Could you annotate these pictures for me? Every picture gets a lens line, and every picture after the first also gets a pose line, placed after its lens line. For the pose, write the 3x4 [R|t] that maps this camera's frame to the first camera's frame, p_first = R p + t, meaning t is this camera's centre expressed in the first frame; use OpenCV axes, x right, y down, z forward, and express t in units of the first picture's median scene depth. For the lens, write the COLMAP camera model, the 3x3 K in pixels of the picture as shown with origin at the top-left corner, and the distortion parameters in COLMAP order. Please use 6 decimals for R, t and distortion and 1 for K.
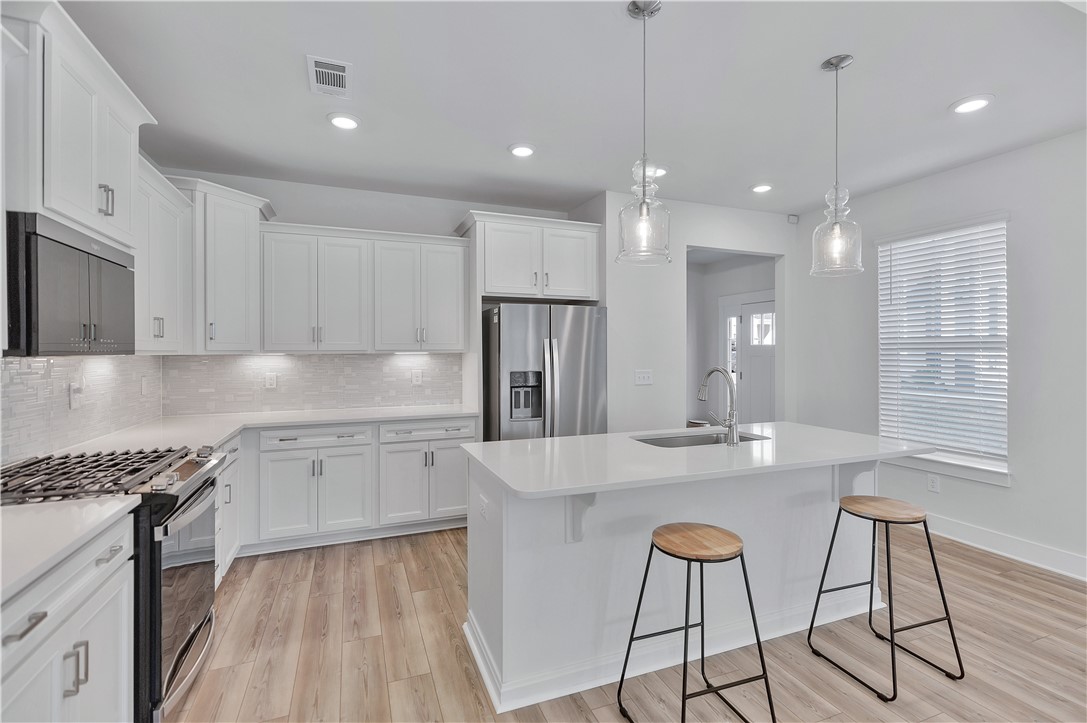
lens RADIAL K [[494.6, 0, 546.1], [0, 494.6, 357.1], [0, 0, 1]] dist [0.009443, -0.000296]
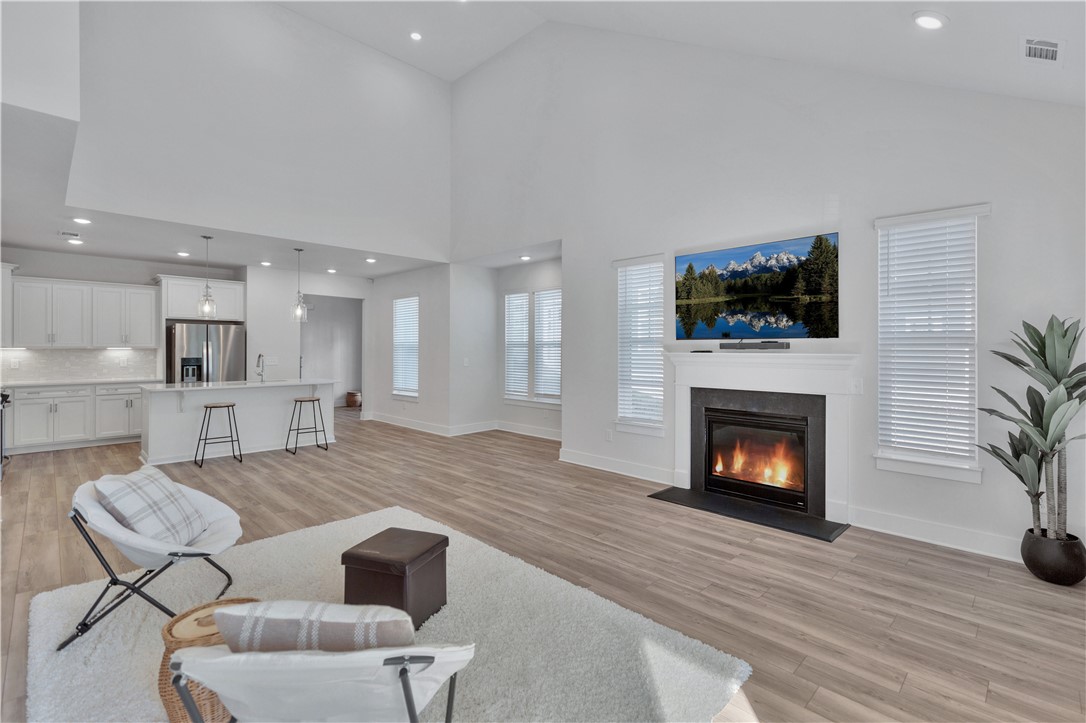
lens RADIAL K [[494.2, 0, 543.6], [0, 494.2, 351.6], [0, 0, 1]] dist [0.009443, -0.000296]
pose [[0.916311, 0.001658, 0.400465, 0.447603], [0.002915, 0.999937, -0.010809, 0.029200], [-0.400458, 0.011072, 0.916248, -1.362630]]
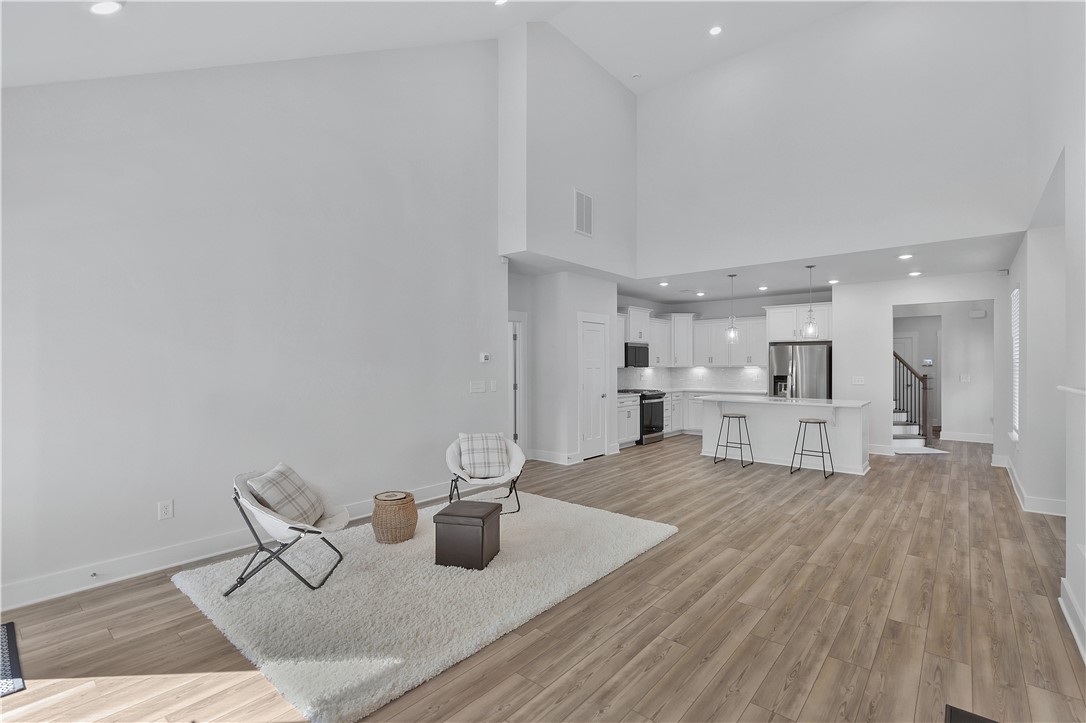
lens RADIAL K [[494.2, 0, 560.4], [0, 494.2, 366.1], [0, 0, 1]] dist [0.009443, -0.000296]
pose [[0.490056, 0.003401, -0.871685, 1.429283], [-0.012944, 0.999911, -0.003375, 0.008005], [0.871595, 0.012937, 0.490056, -0.991145]]
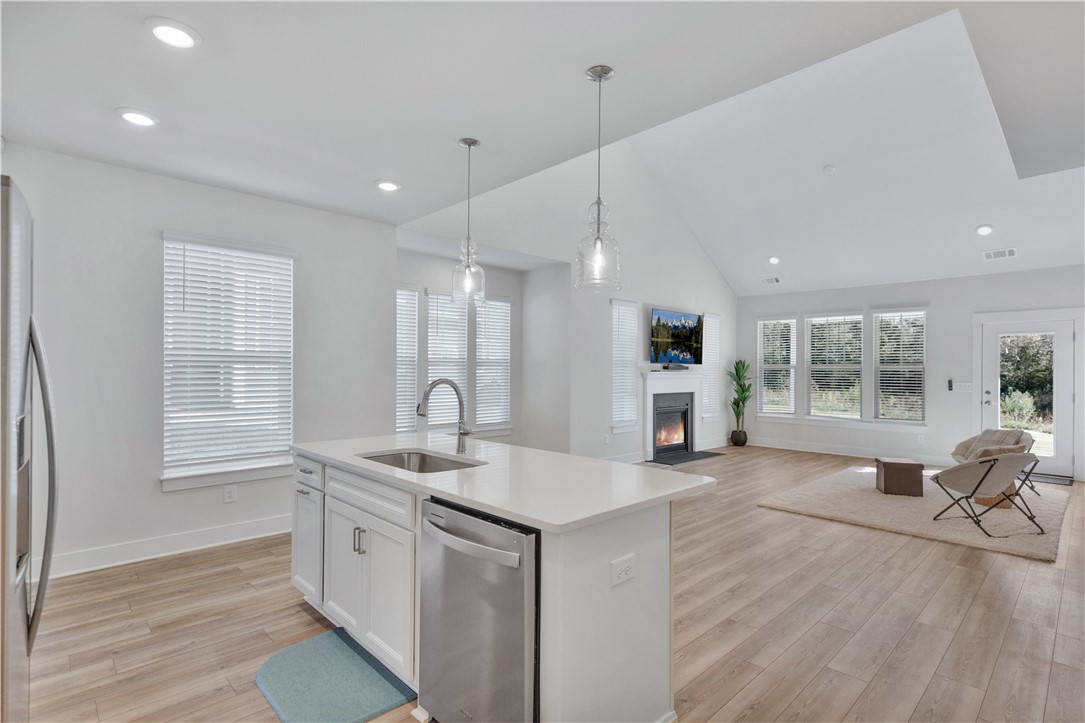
lens RADIAL K [[525.6, 0, 553.7], [0, 525.6, 372.5], [0, 0, 1]] dist [0.005985, 0.001713]
pose [[-0.387893, -0.004767, 0.921692, -0.475862], [0.008162, 0.999930, 0.008607, 0.001354], [-0.921668, 0.010862, -0.387827, 0.817086]]
